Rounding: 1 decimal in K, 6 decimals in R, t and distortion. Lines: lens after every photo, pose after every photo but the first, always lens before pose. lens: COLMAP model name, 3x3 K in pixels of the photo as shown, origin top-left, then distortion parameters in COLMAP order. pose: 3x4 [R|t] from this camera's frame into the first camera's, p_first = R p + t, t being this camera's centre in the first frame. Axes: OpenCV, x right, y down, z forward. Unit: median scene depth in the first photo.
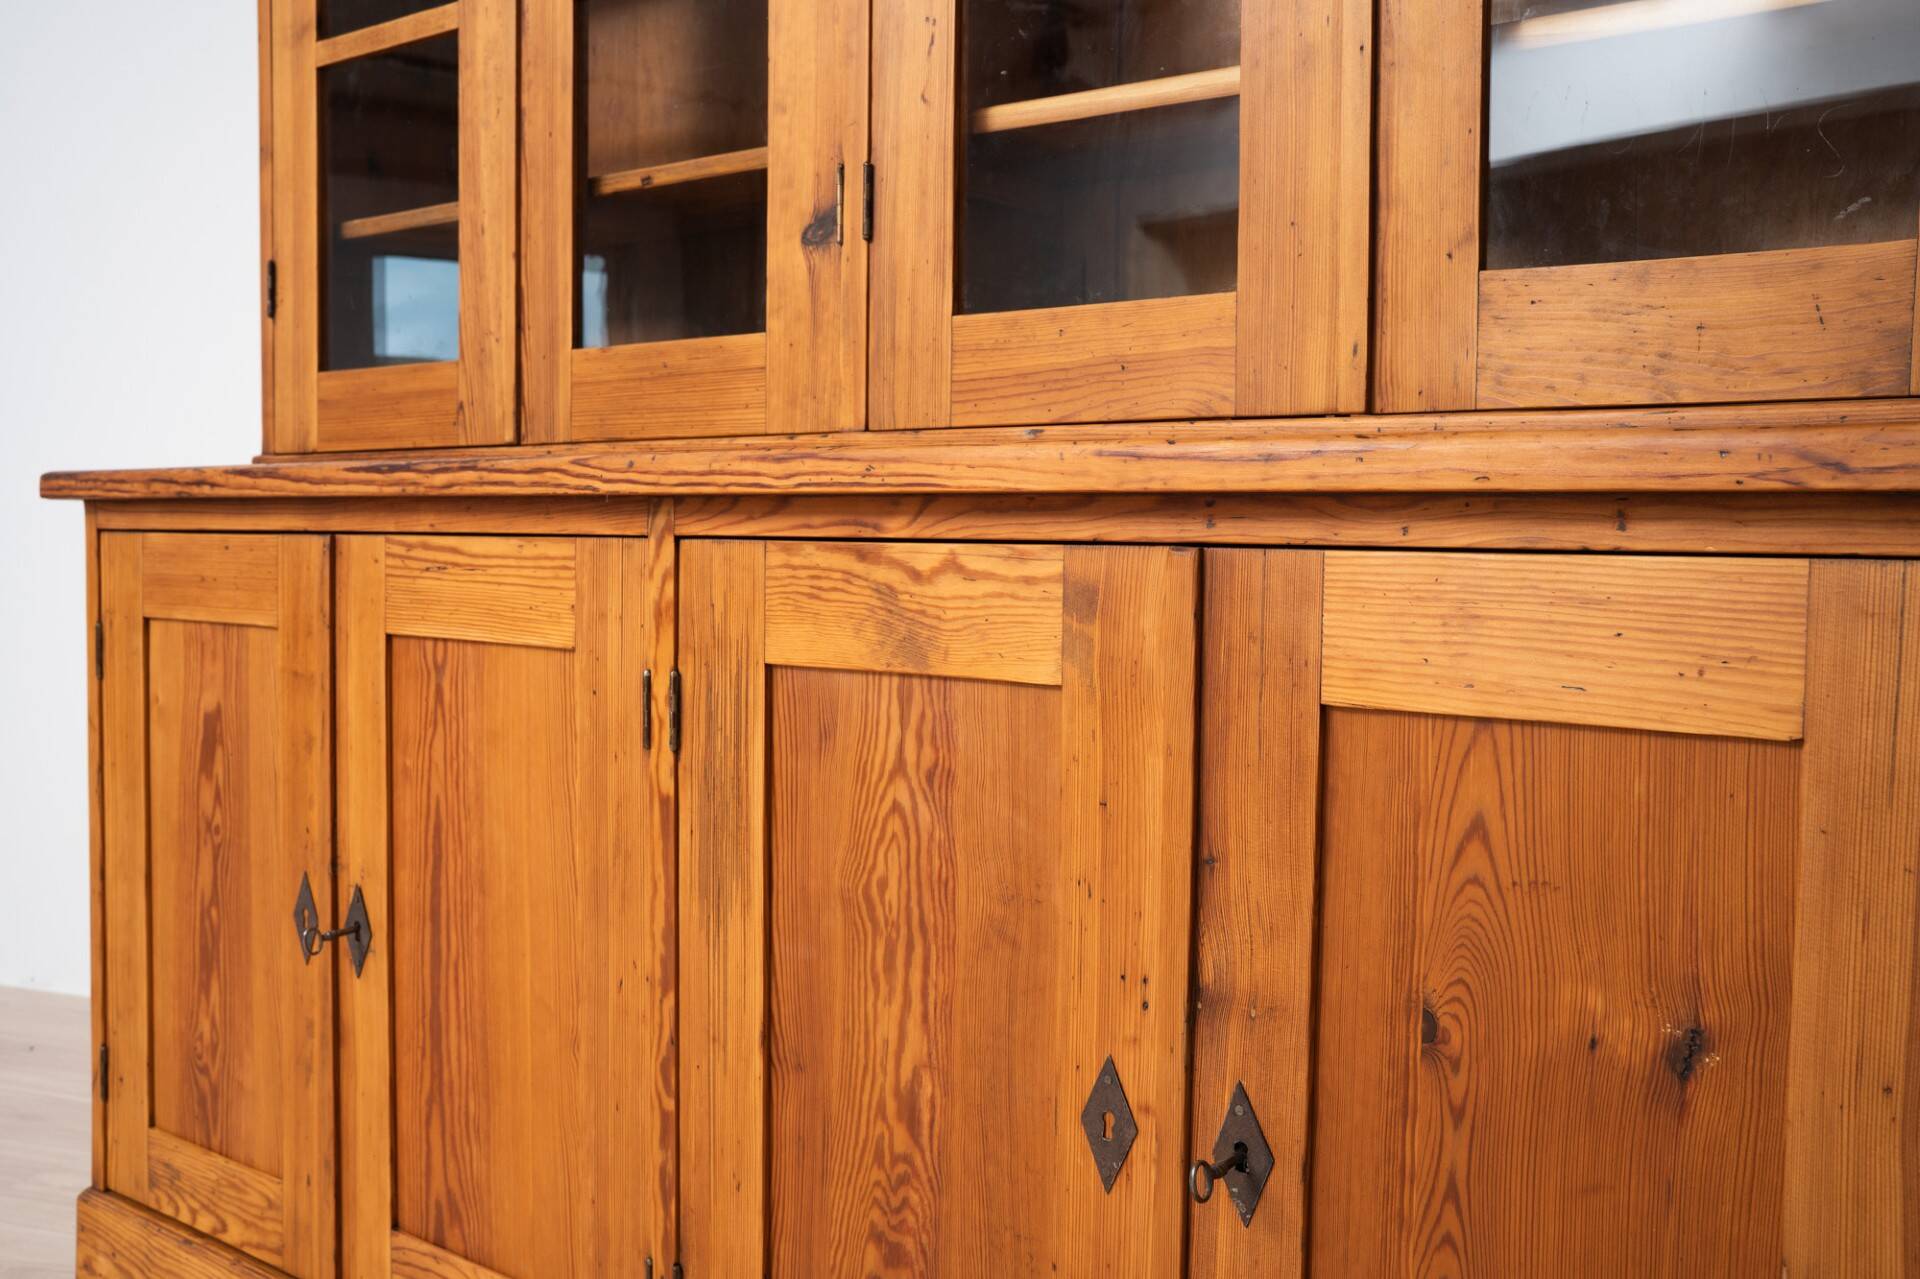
lens RADIAL K [[1850.6, 0, 960.0], [0, 1850.6, 639.5], [0, 0, 1]] dist [-0.146775, 0.281701]
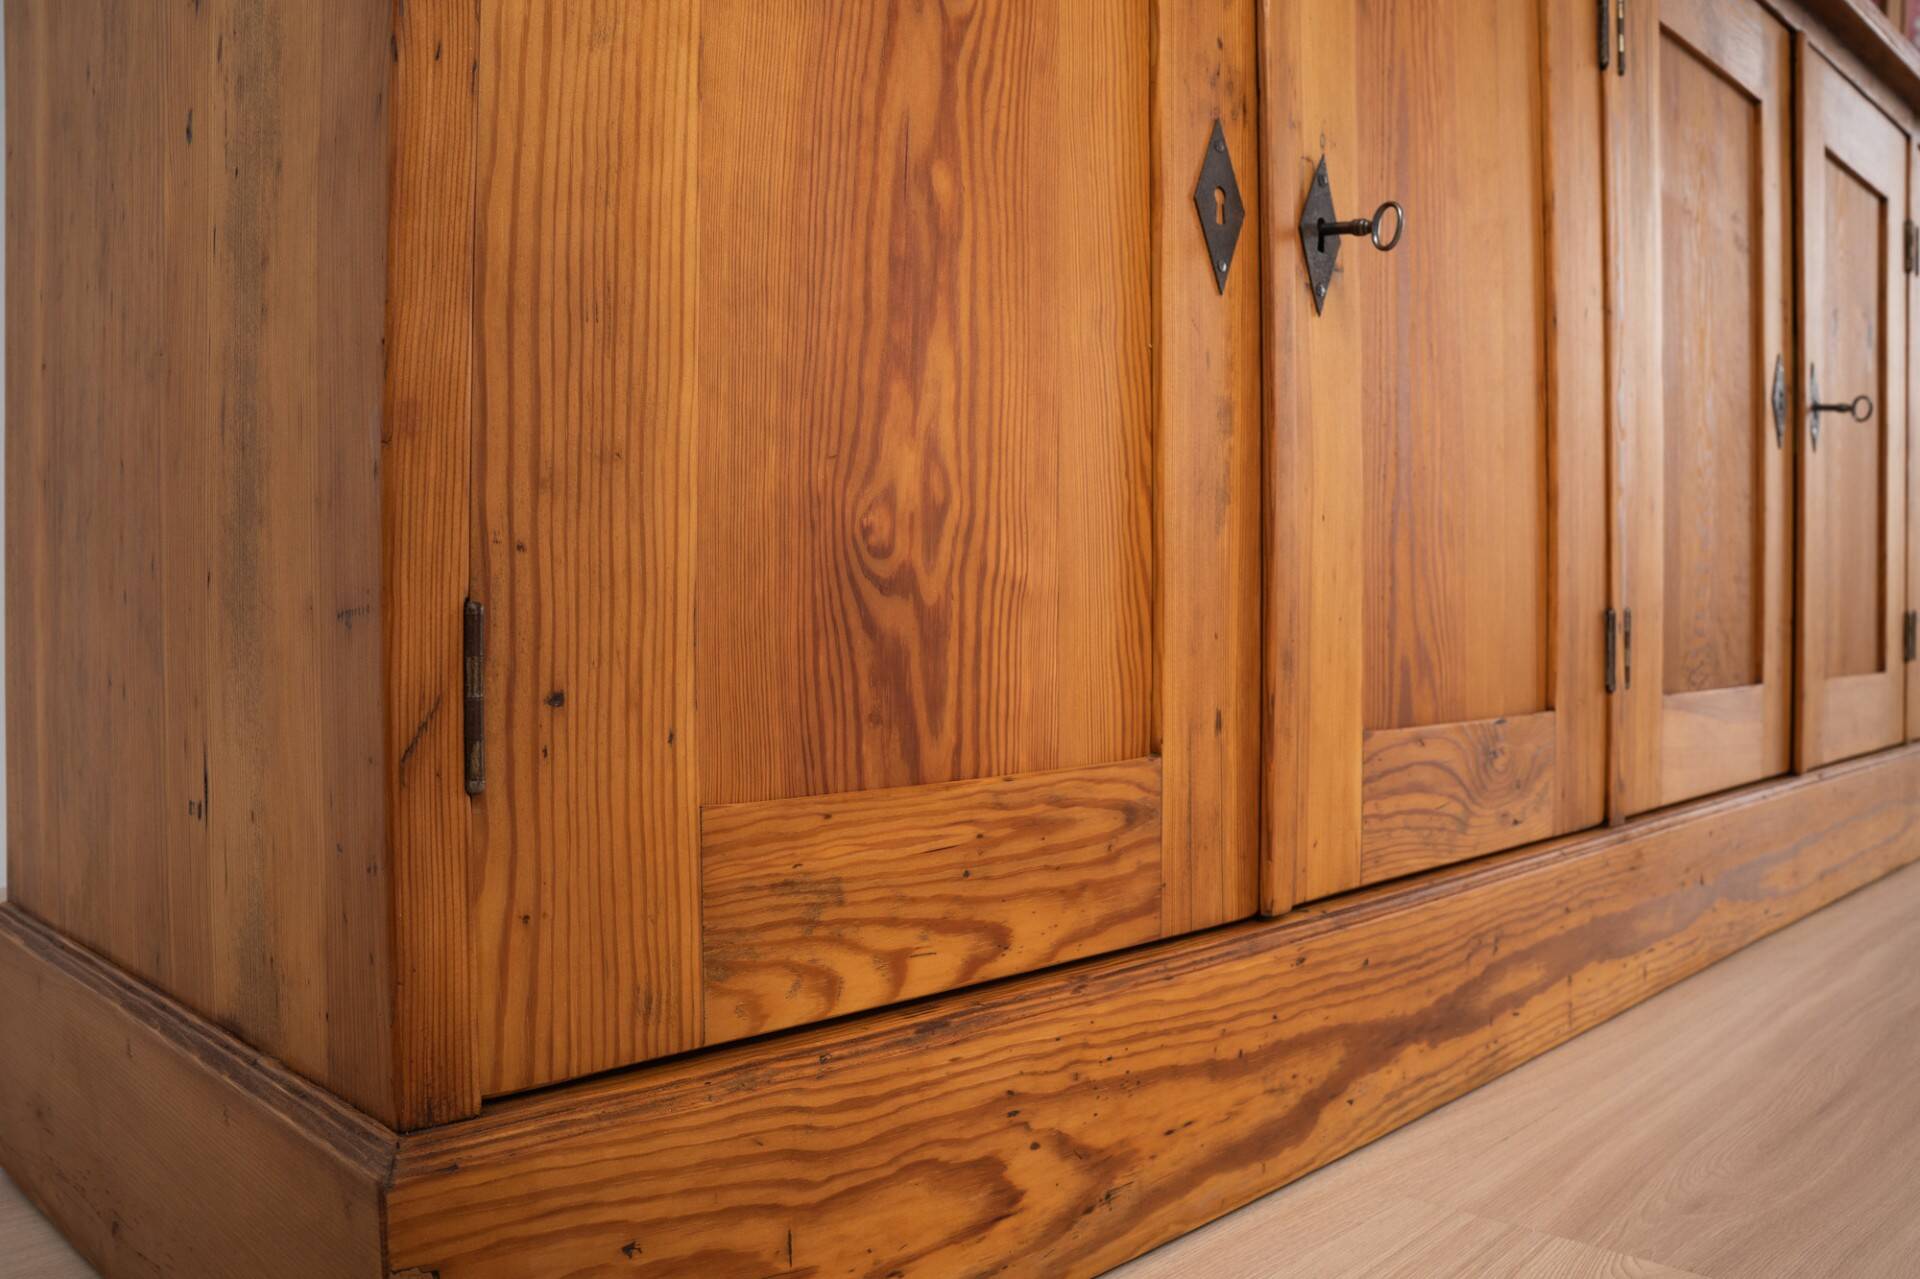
lens RADIAL K [[1555.4, 0, 960.0], [0, 1555.4, 639.5], [0, 0, 1]] dist [-0.198876, 0.178417]
pose [[0.112069, -0.031670, 0.993196, -0.995455], [0.056806, 0.998062, 0.025415, 0.323825], [-0.992075, 0.053571, 0.113651, 1.273517]]
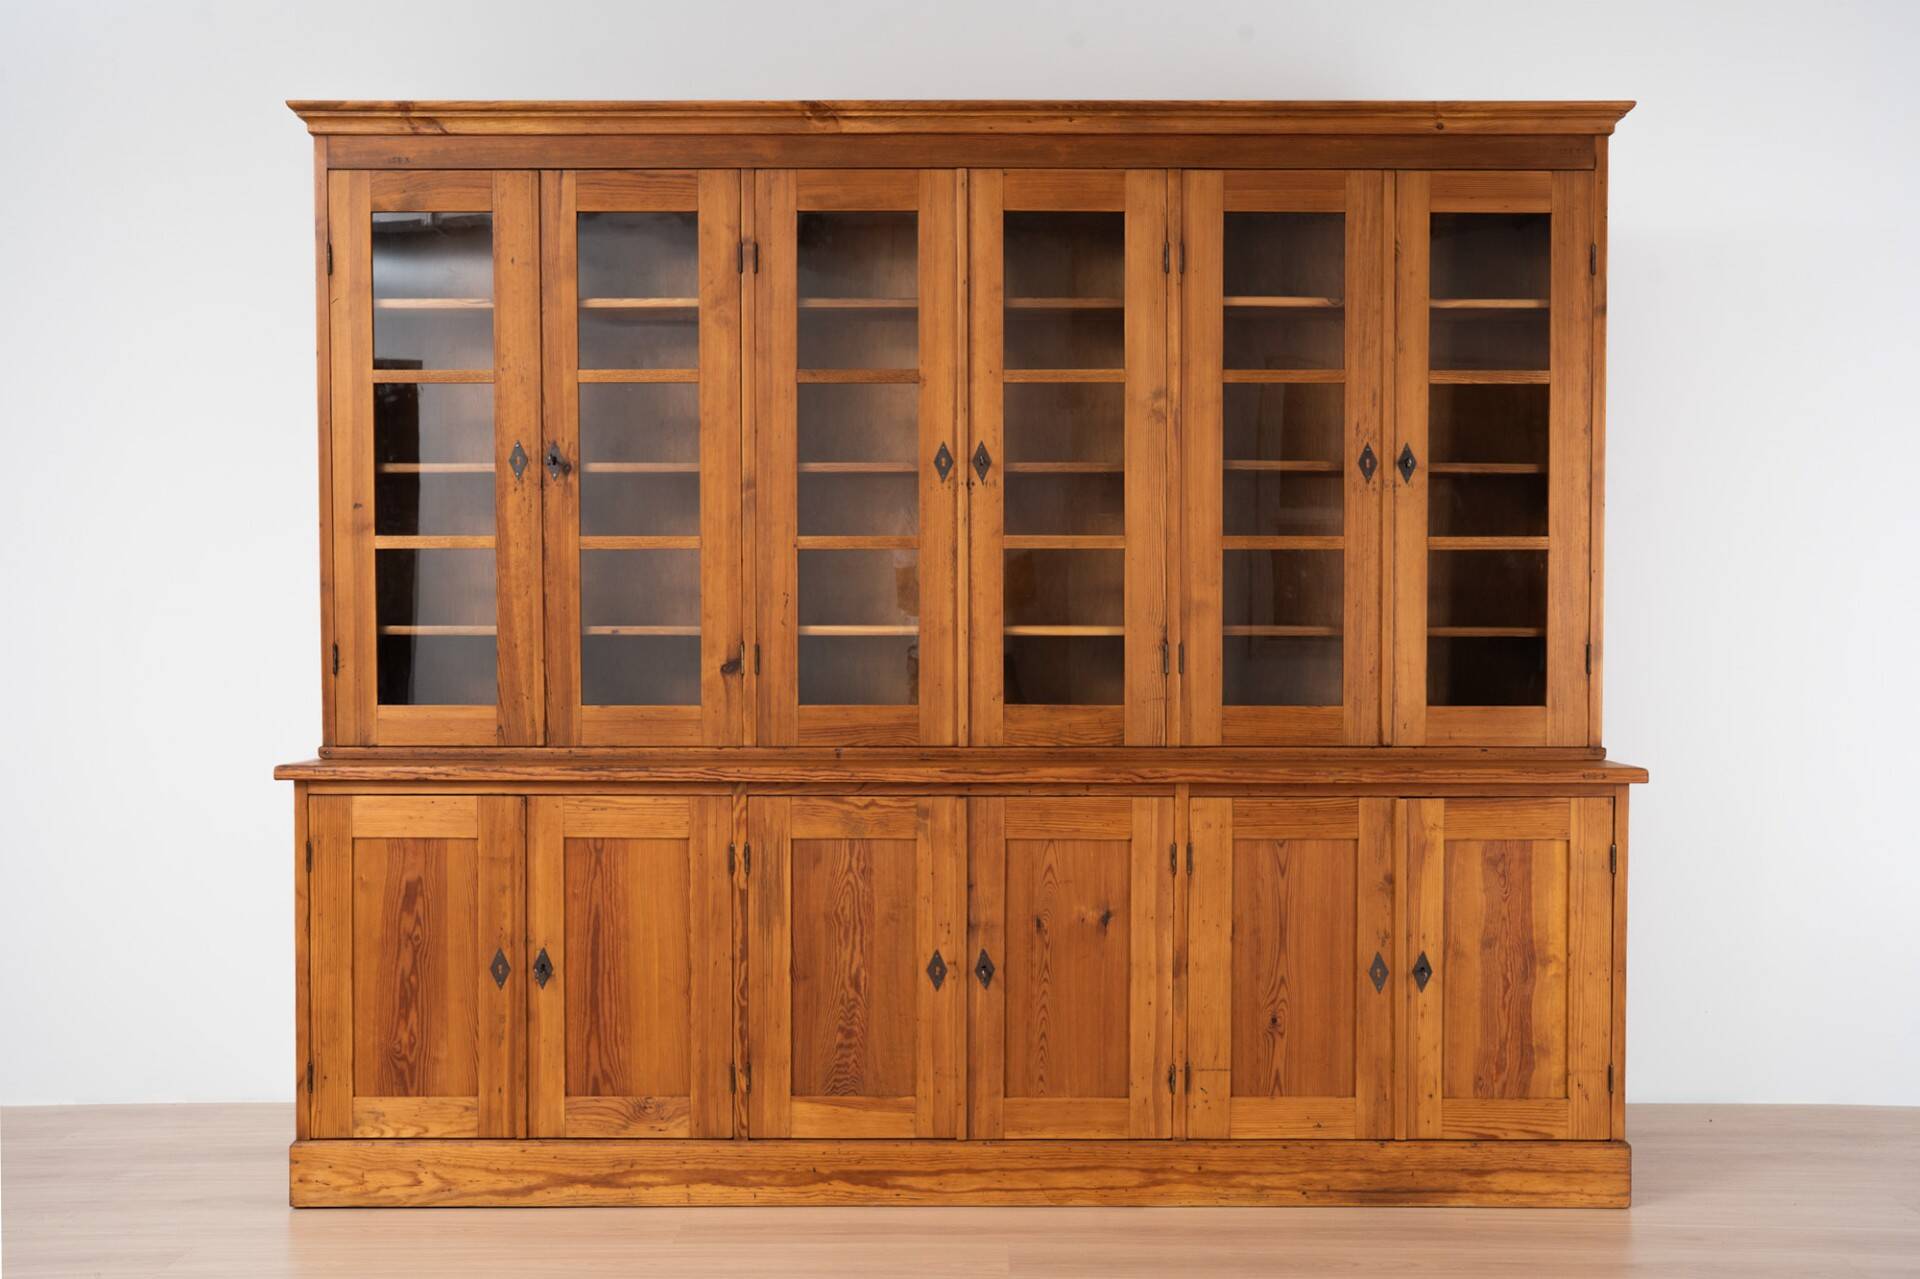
lens RADIAL K [[2246.8, 0, 961.6], [0, 2246.8, 714.3], [0, 0, 1]] dist [-0.056777, 0.385968]
pose [[0.782246, -0.036175, 0.621919, -1.977311], [0.043542, 0.999046, 0.003345, -0.172760], [-0.621446, 0.024463, 0.783075, -1.832617]]
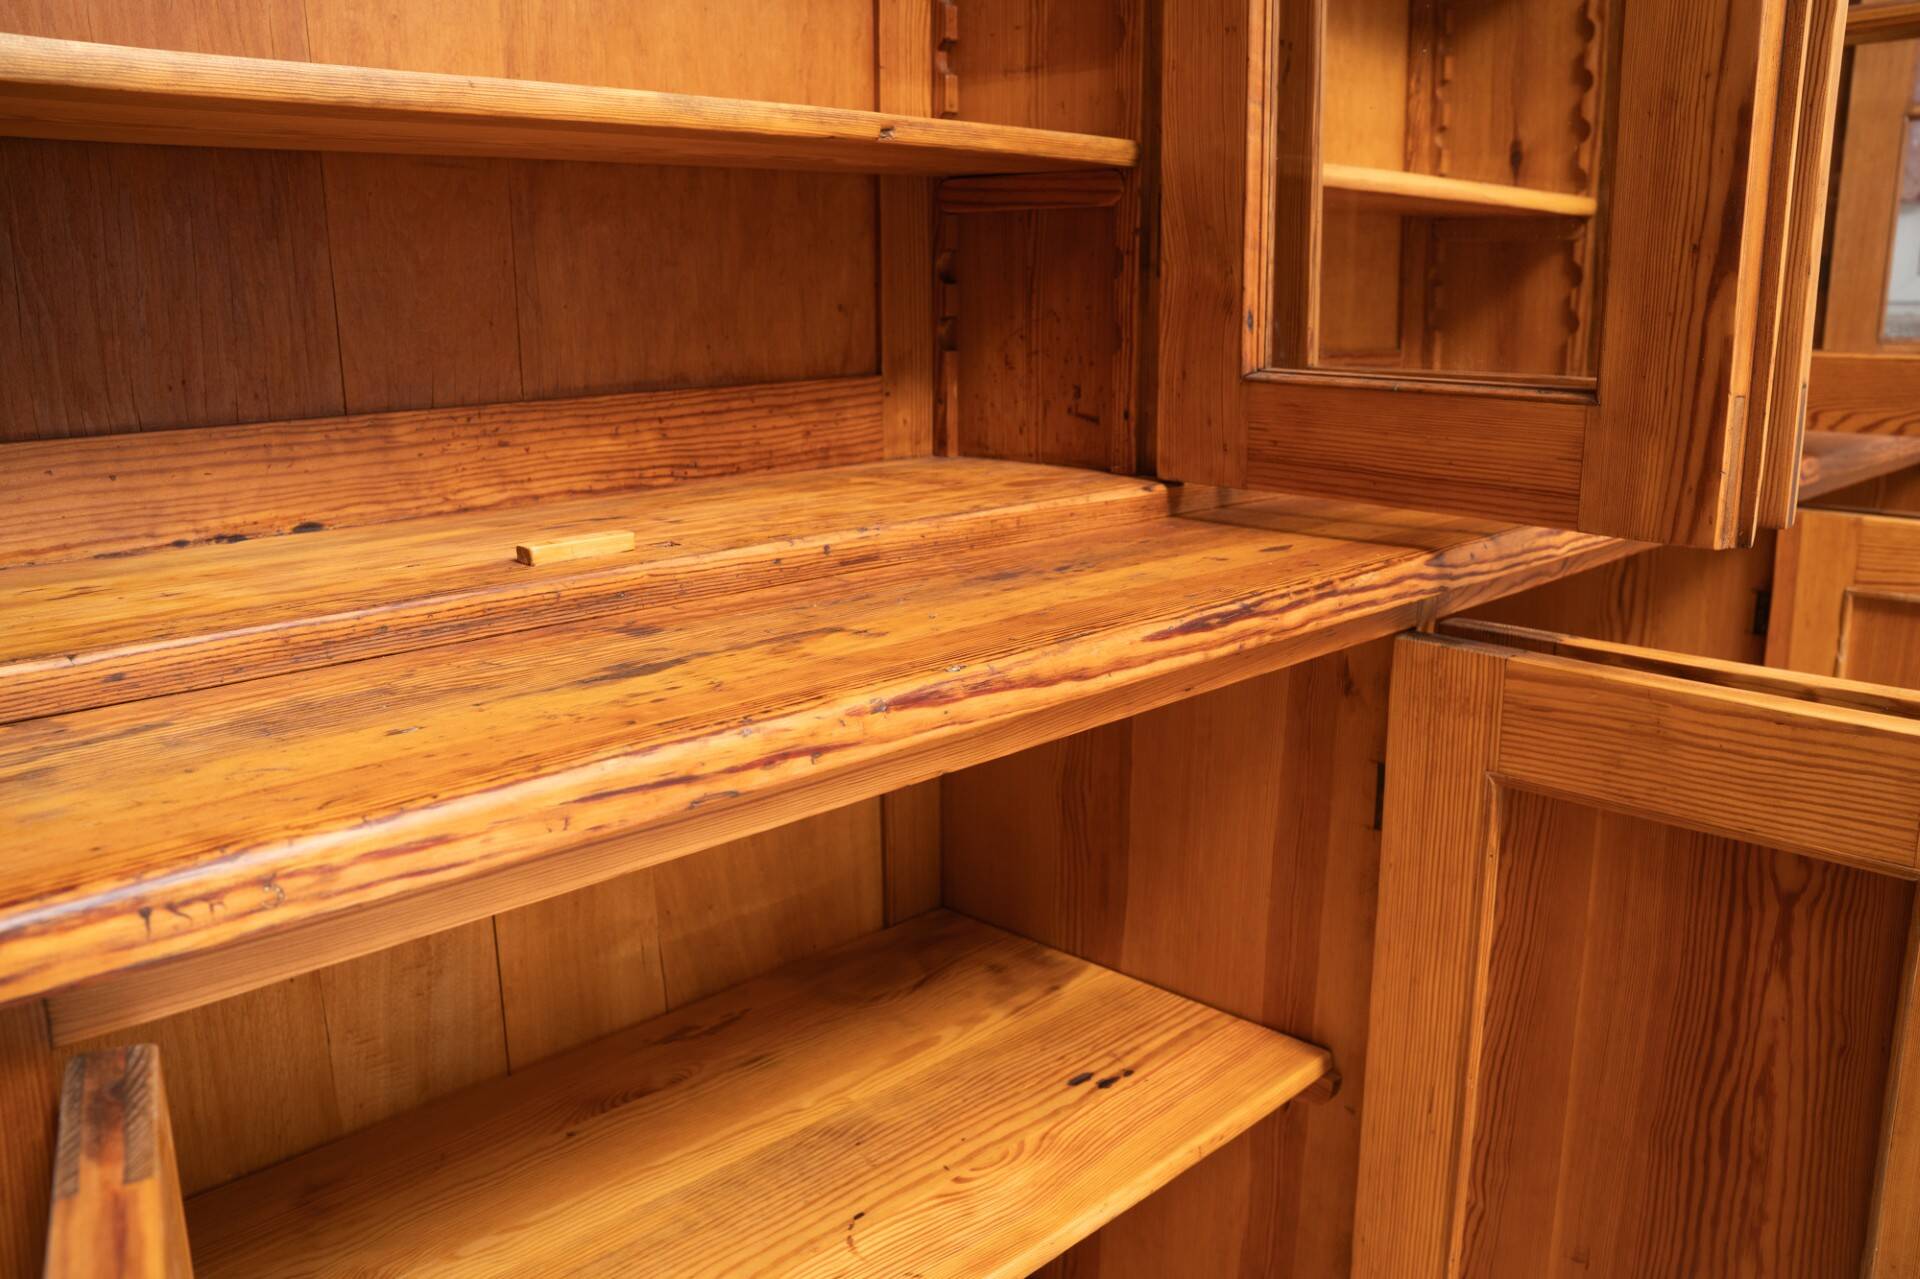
lens RADIAL K [[1555.4, 0, 960.0], [0, 1555.4, 639.5], [0, 0, 1]] dist [-0.198876, 0.178417]
pose [[0.095768, -0.232178, 0.967947, -0.953941], [0.062416, 0.971904, 0.226952, -0.242466], [-0.993445, 0.038681, 0.107569, 1.148843]]
